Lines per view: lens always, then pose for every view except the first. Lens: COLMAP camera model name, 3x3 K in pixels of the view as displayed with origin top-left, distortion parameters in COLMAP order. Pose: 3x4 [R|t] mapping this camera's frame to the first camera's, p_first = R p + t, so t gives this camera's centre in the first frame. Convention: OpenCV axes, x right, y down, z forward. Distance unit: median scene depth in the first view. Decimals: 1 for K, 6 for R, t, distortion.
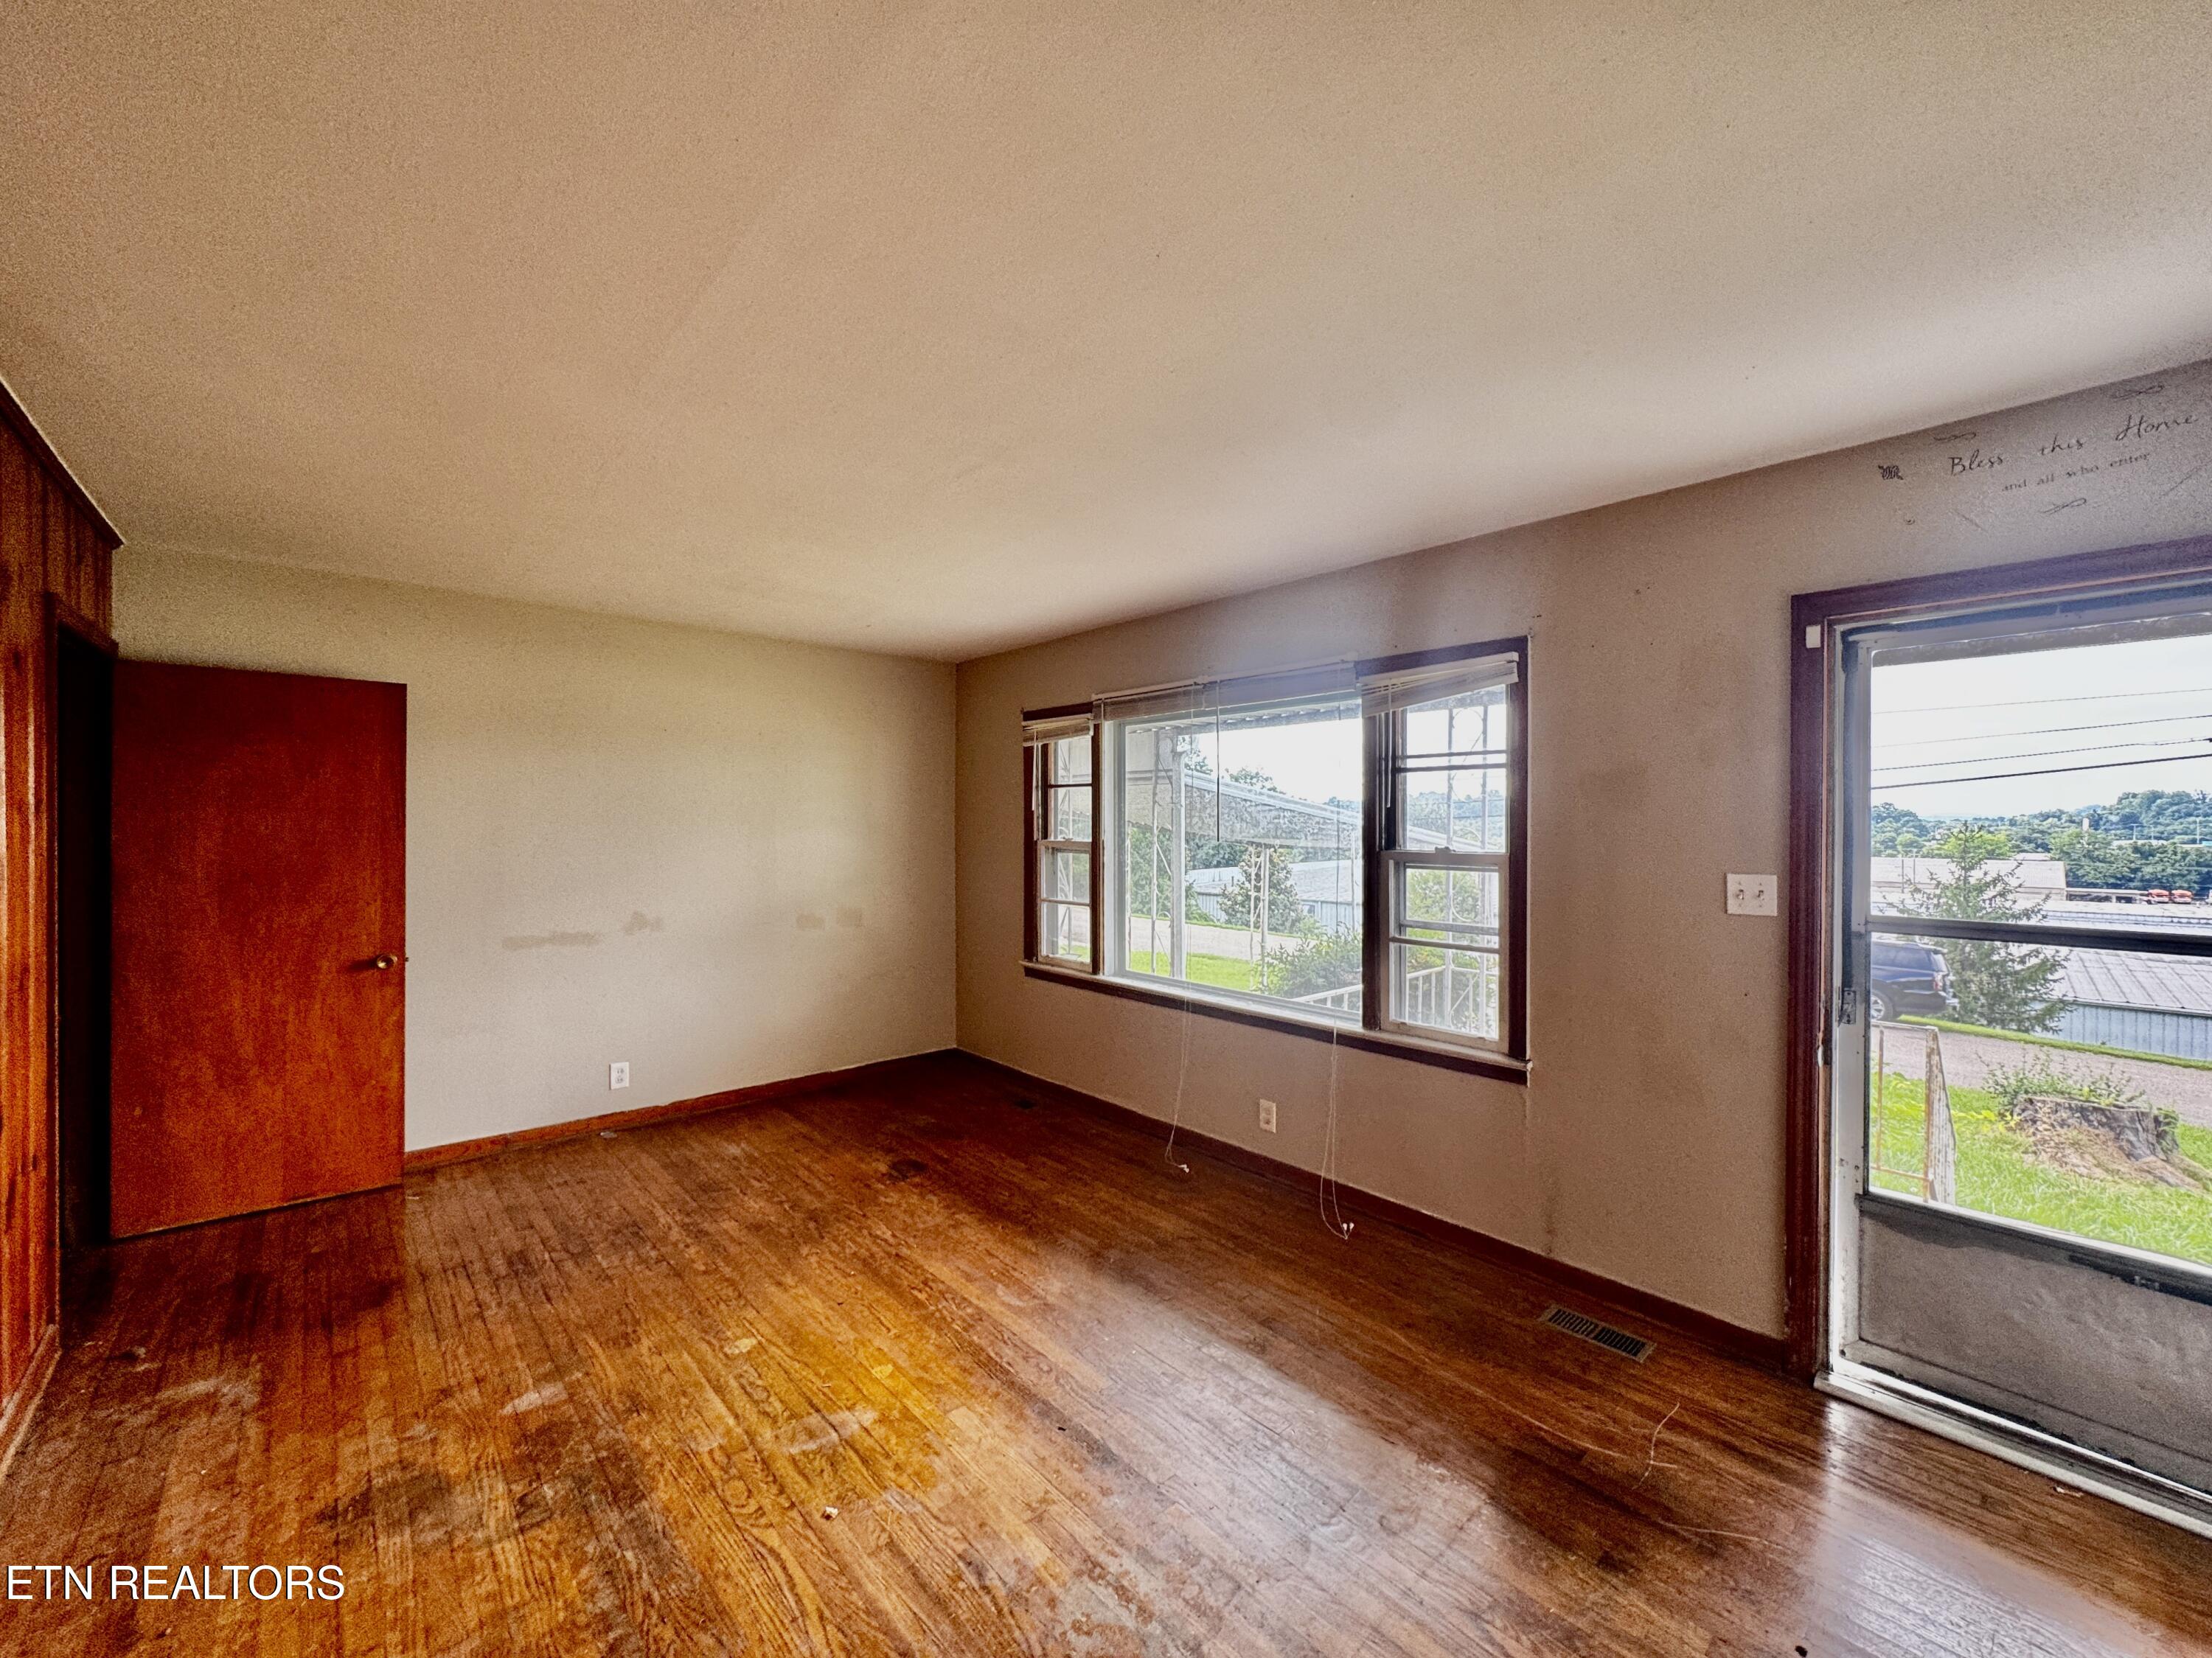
lens RADIAL K [[891.8, 0, 1114.3], [0, 891.8, 824.4], [0, 0, 1]] dist [-0.000606, -0.000453]
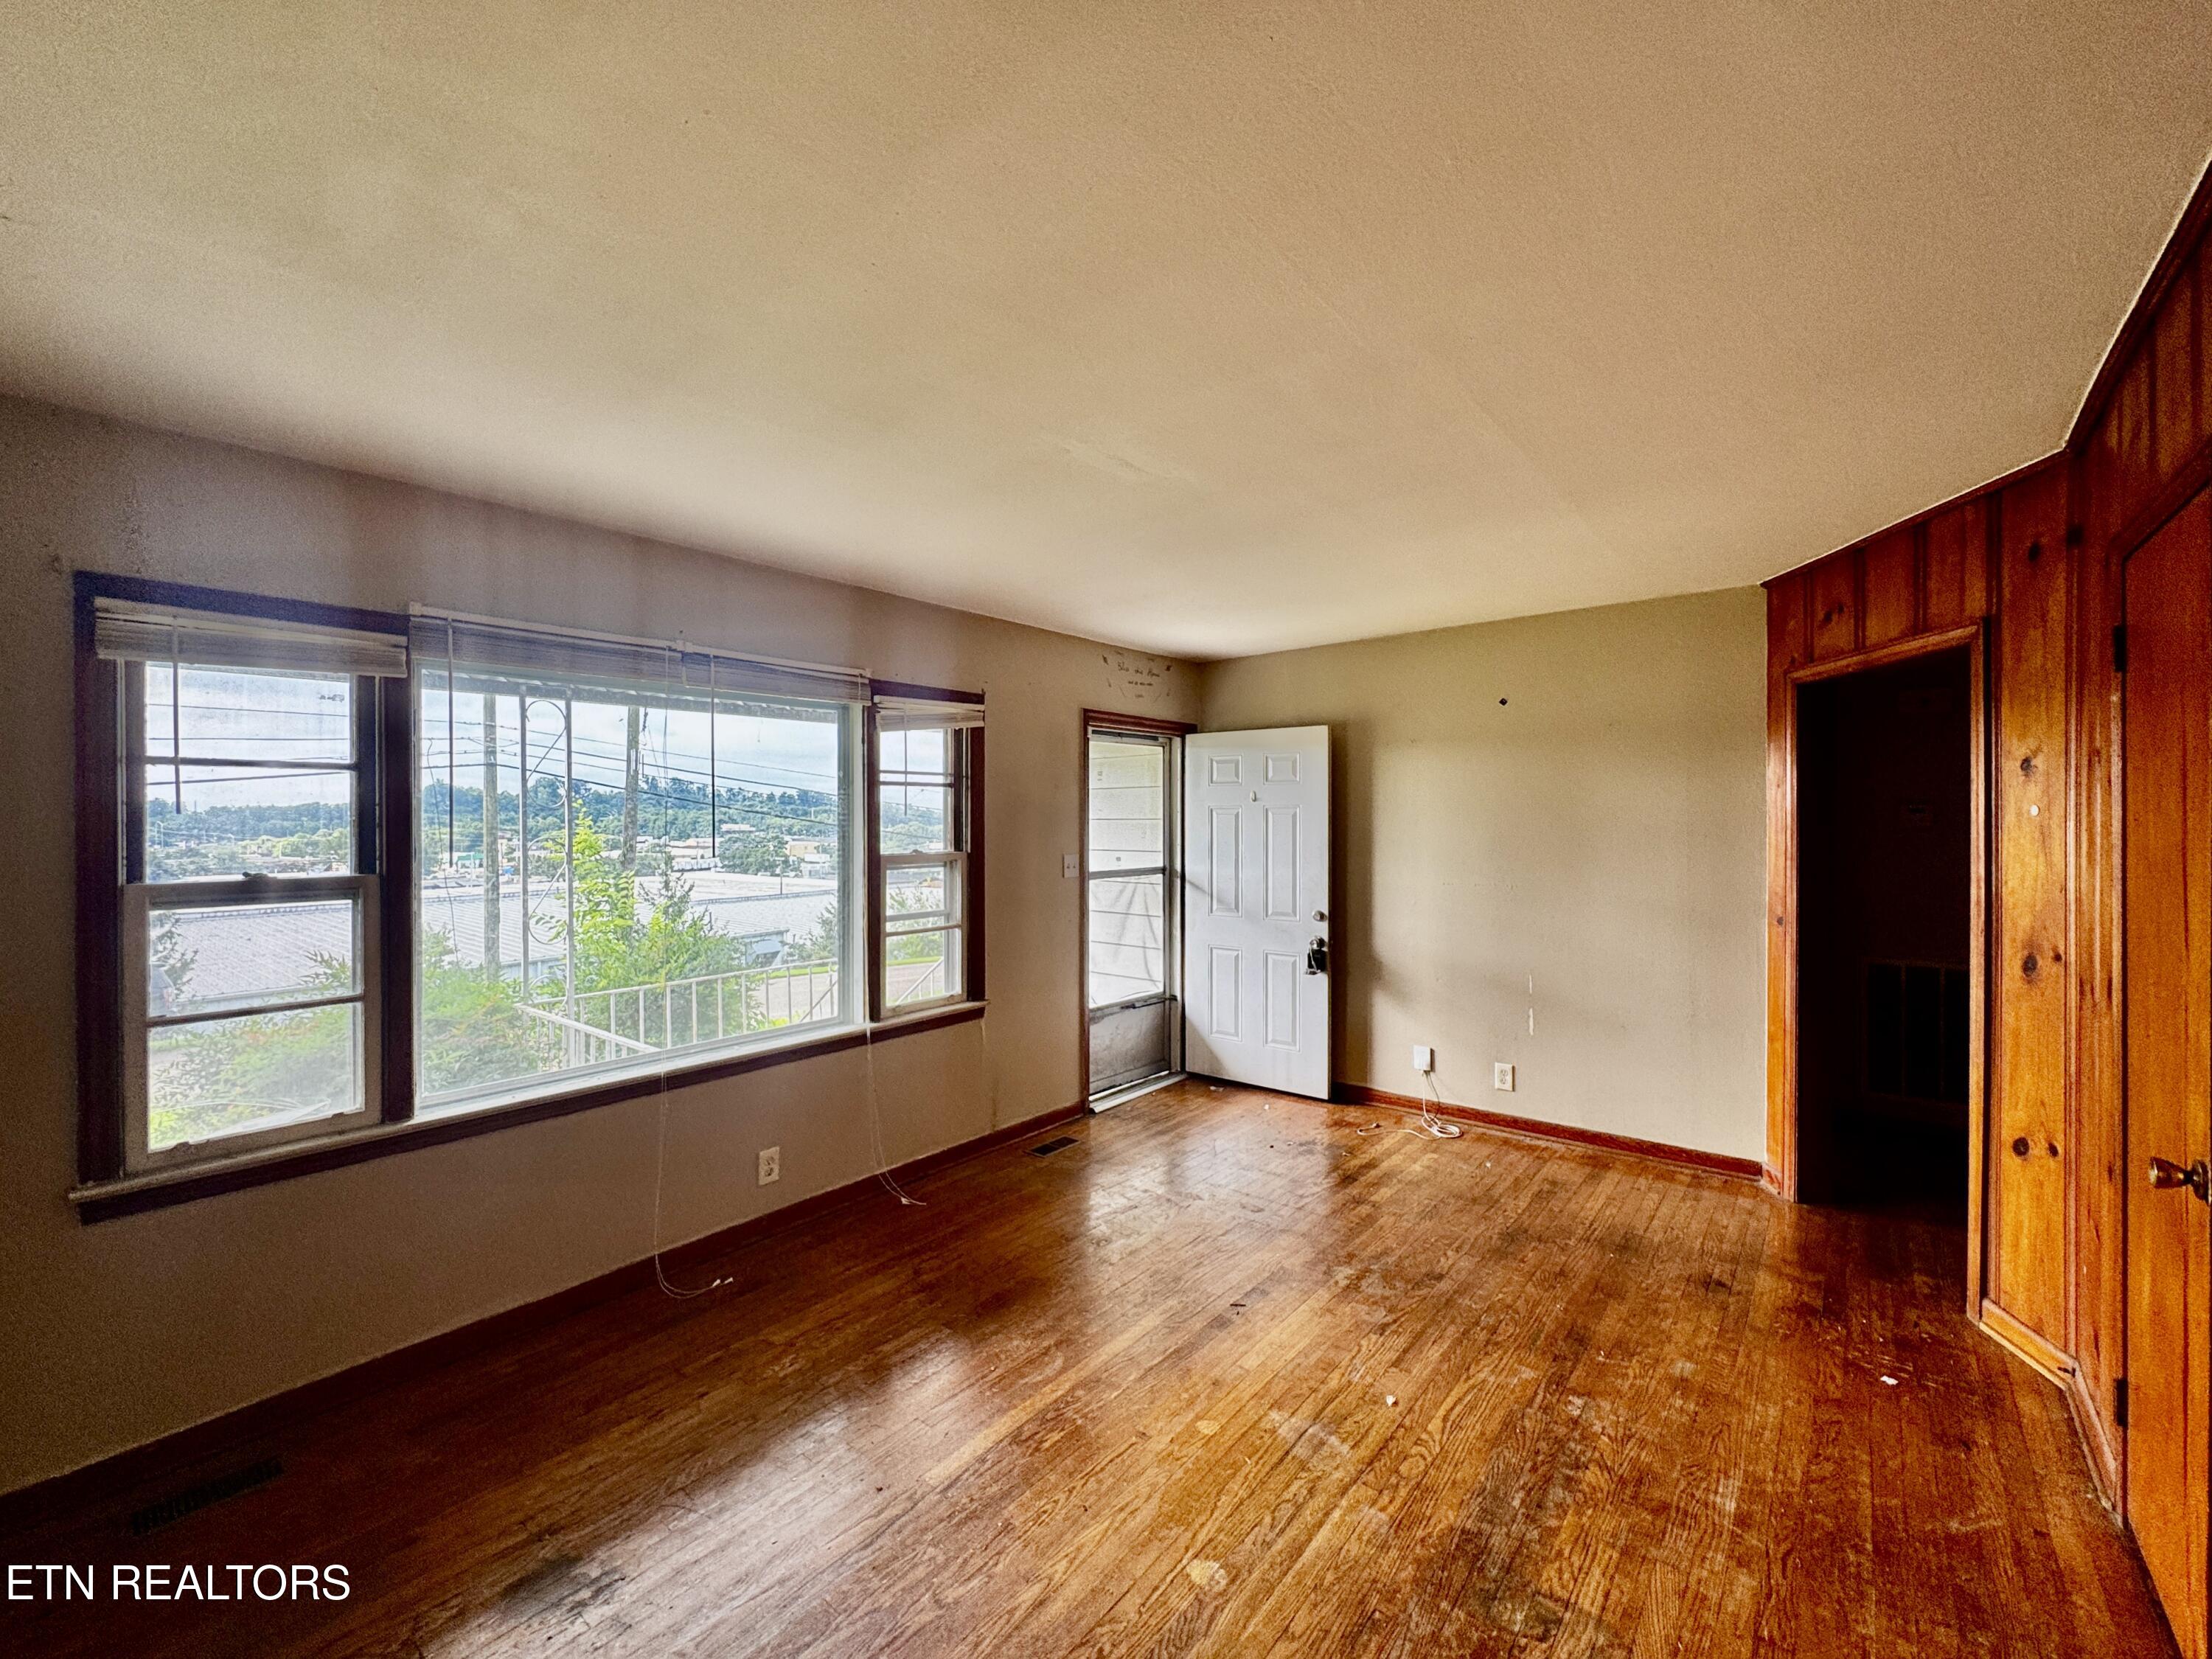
lens RADIAL K [[891.9, 0, 1114.3], [0, 891.9, 824.9], [0, 0, 1]] dist [-0.000606, -0.000453]
pose [[-0.143852, -0.006184, 0.989580, -0.983204], [0.008901, 0.999932, 0.007543, -0.017225], [-0.989559, 0.009893, -0.143787, 1.037319]]
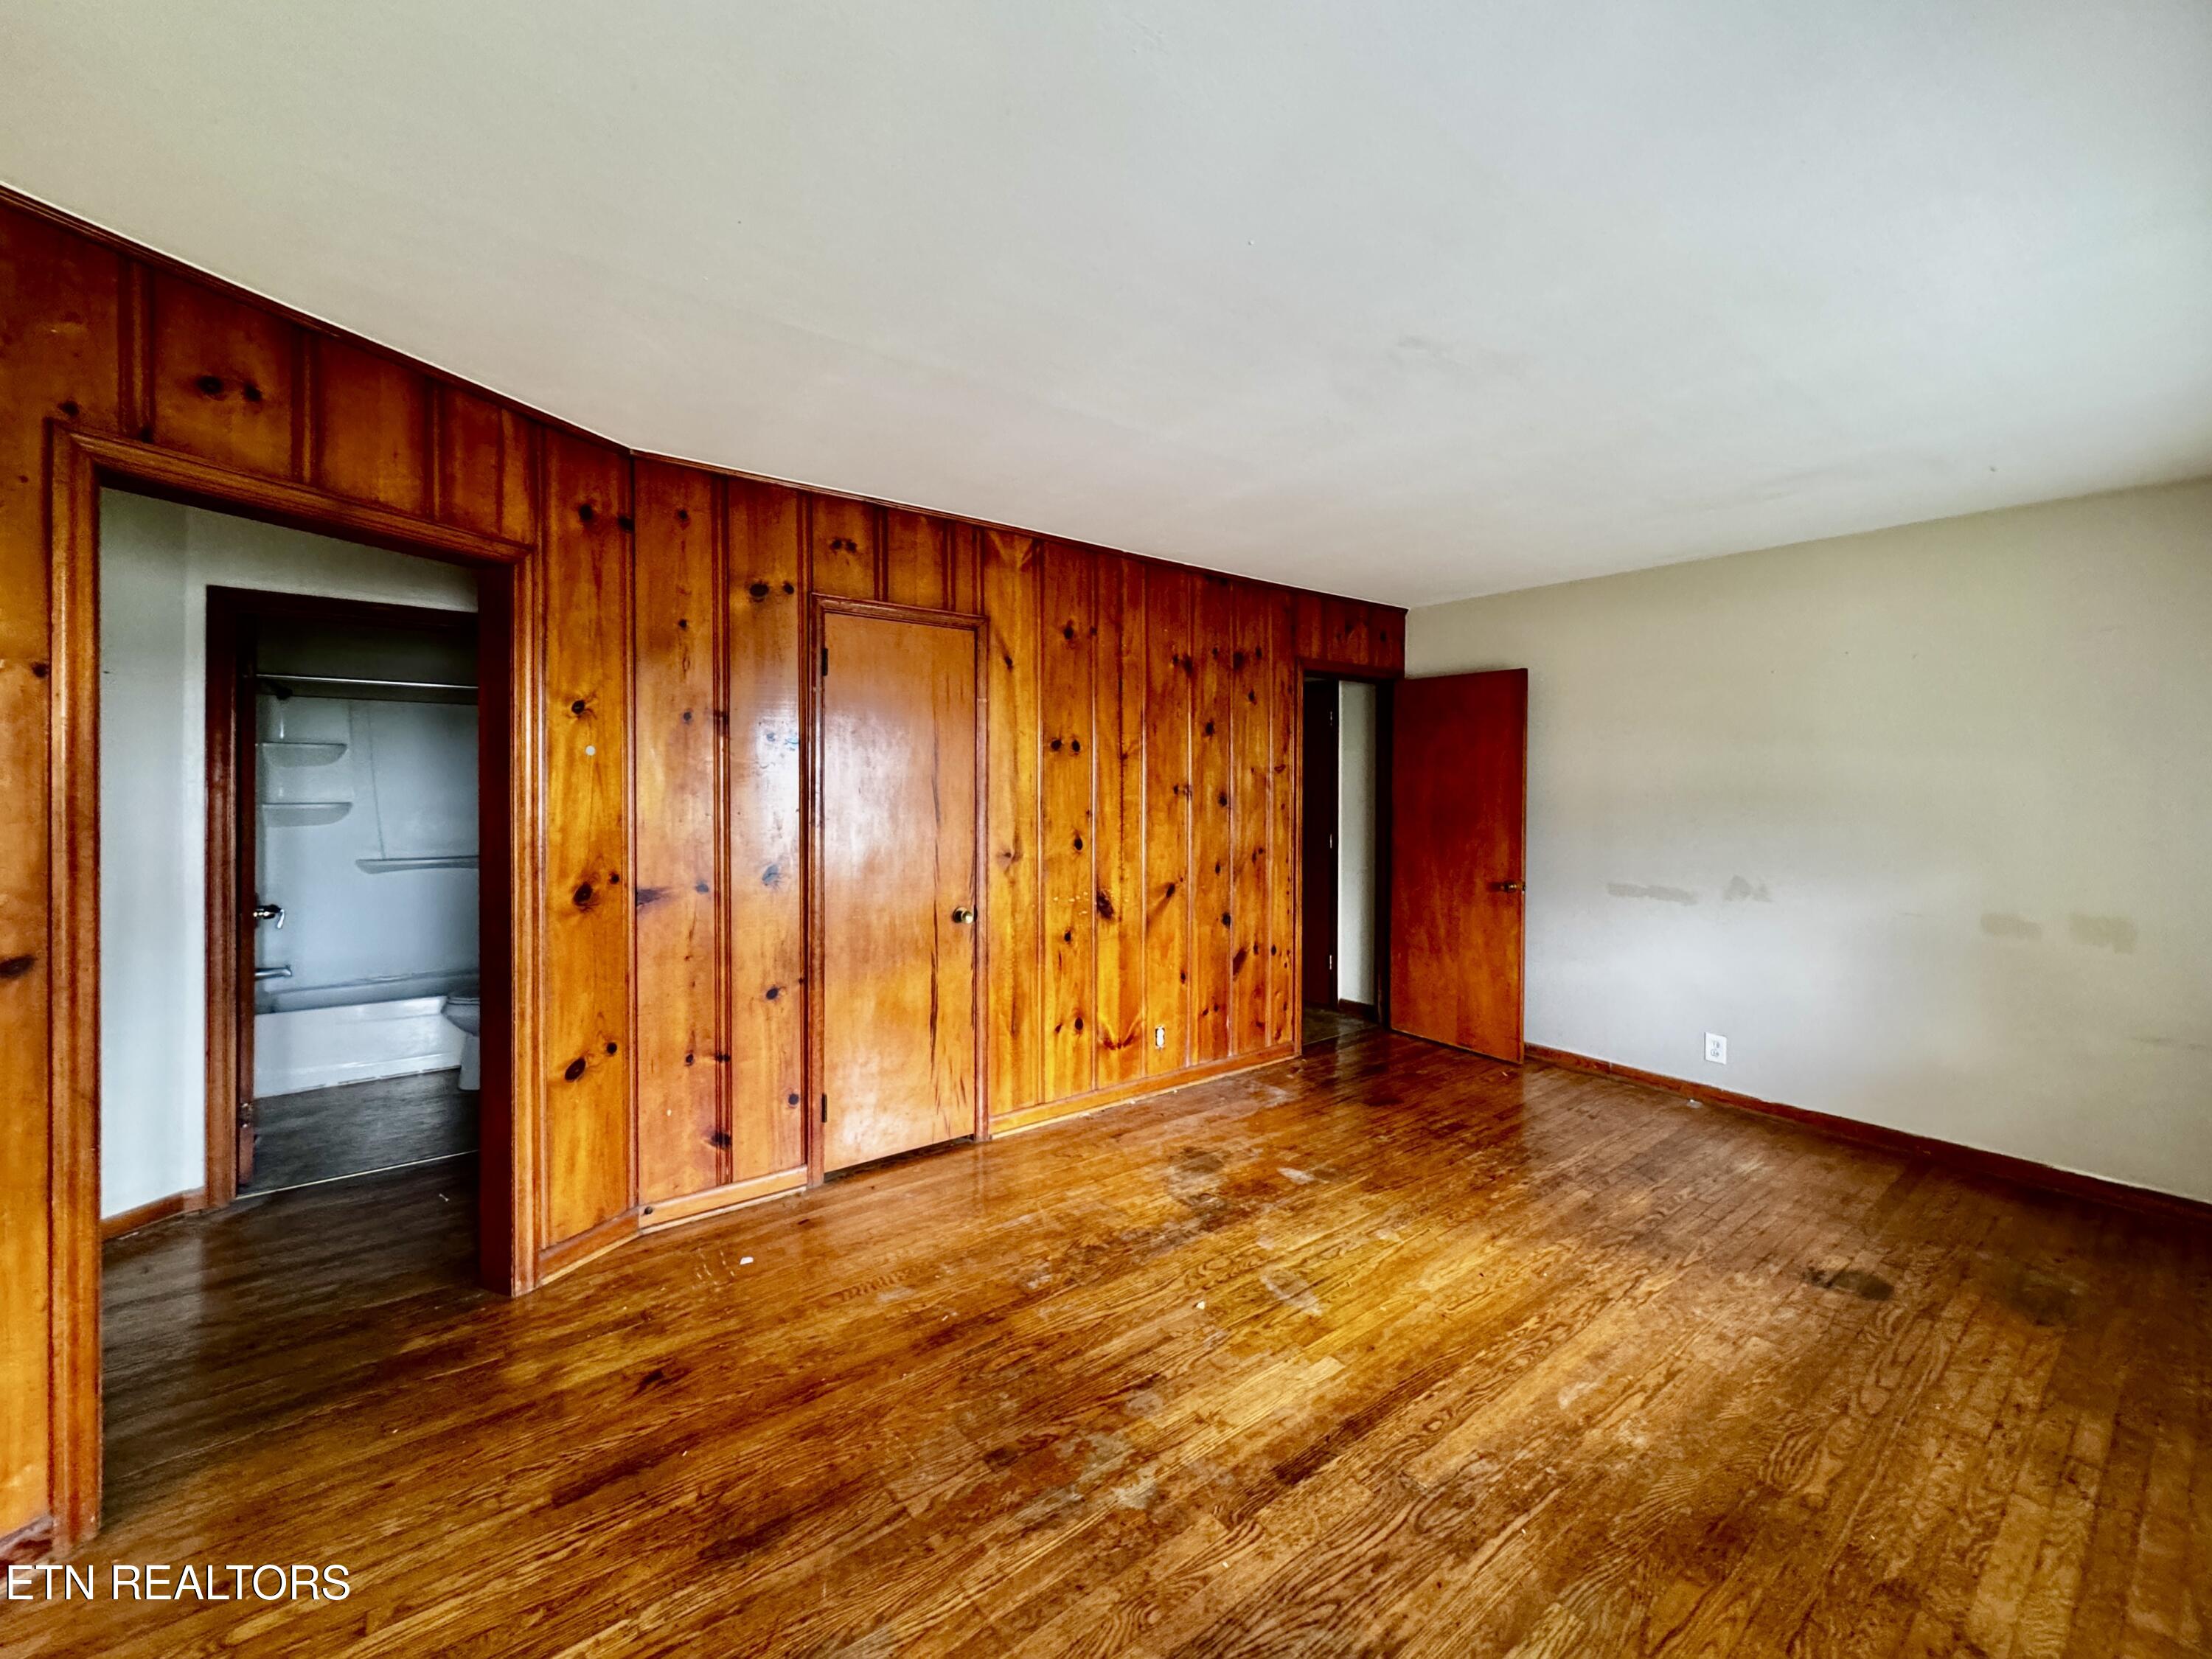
lens RADIAL K [[909.7, 0, 1111.7], [0, 909.7, 789.1], [0, 0, 1]] dist [-0.001456, -0.000196]
pose [[-0.077814, 0.000700, -0.996968, 0.671484], [-0.009074, 0.999958, 0.001410, 0.018109], [0.996927, 0.009157, -0.077804, 0.651844]]
